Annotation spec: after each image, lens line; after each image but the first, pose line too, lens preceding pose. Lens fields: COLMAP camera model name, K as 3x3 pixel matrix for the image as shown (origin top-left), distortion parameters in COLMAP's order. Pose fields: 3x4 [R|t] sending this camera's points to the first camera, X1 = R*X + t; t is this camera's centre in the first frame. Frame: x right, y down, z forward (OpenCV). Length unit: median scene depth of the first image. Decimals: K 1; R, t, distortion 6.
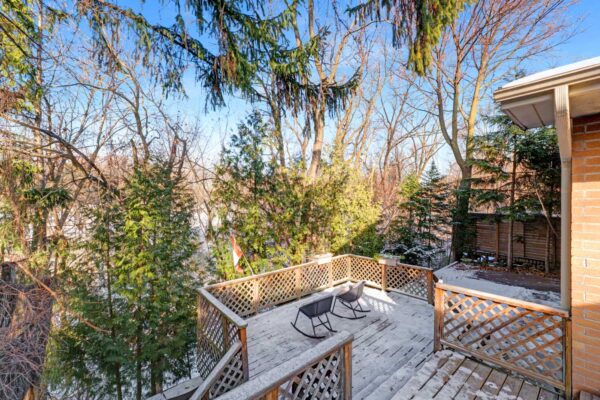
lens RADIAL K [[244.9, 0, 300.1], [0, 244.9, 200.6], [0, 0, 1]] dist [0.000260, 0.000011]
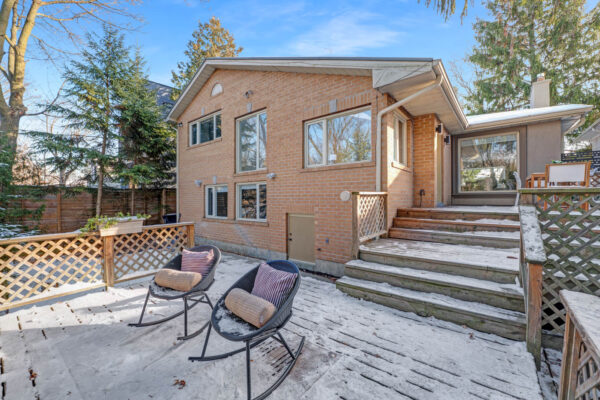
lens RADIAL K [[244.9, 0, 300.4], [0, 244.9, 200.1], [0, 0, 1]] dist [0.000260, 0.000011]
pose [[-0.184919, 0.001254, 0.982753, -0.249852], [-0.005441, 0.999983, -0.002299, 0.189905], [-0.982739, -0.005772, -0.184909, 0.731349]]
